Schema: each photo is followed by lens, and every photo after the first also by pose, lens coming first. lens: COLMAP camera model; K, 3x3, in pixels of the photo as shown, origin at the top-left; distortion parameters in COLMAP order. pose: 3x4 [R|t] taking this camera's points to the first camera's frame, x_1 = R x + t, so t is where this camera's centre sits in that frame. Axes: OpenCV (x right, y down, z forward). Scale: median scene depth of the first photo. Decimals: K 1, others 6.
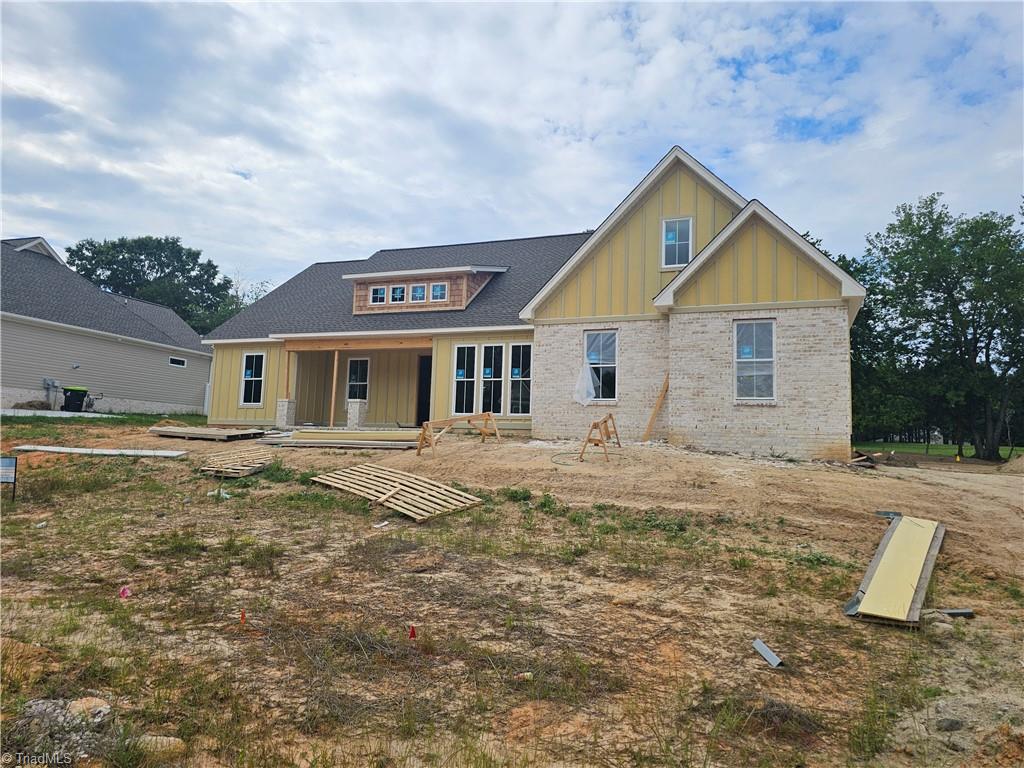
lens RADIAL K [[683.7, 0, 500.2], [0, 683.7, 367.7], [0, 0, 1]] dist [0.069870, -0.061176]
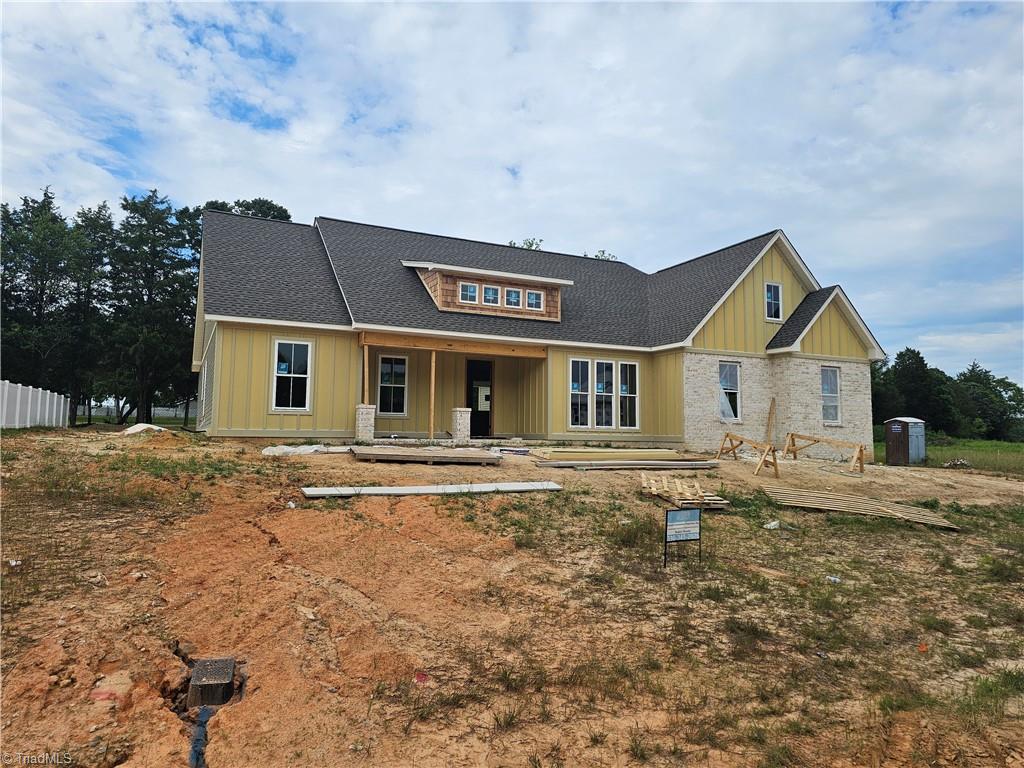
lens RADIAL K [[698.9, 0, 480.5], [0, 698.9, 337.3], [0, 0, 1]] dist [0.031059, -0.002593]
pose [[0.687733, 0.080931, 0.721438, -0.868154], [-0.076616, 0.996308, -0.038729, -0.012801], [-0.721909, -0.028638, 0.691395, 0.359721]]
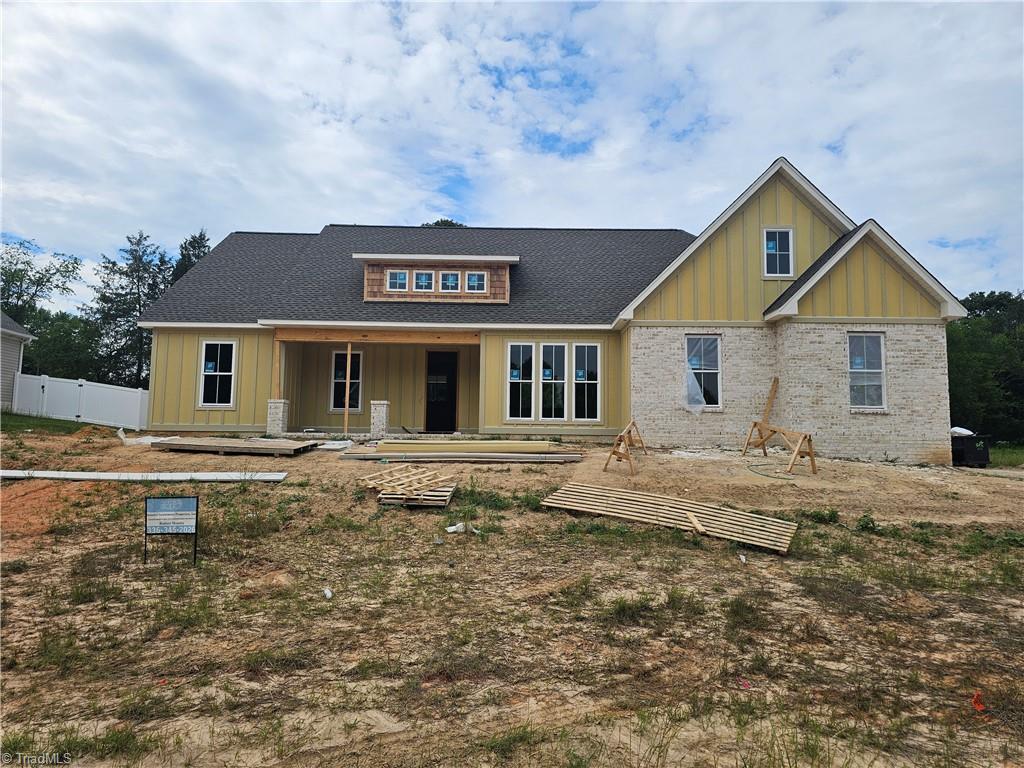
lens RADIAL K [[683.7, 0, 500.2], [0, 683.7, 367.7], [0, 0, 1]] dist [0.069870, -0.061176]
pose [[0.931911, 0.020377, 0.362115, -0.385071], [-0.026405, 0.999583, 0.011705, -0.009481], [-0.361725, -0.020470, 0.932060, 0.147644]]
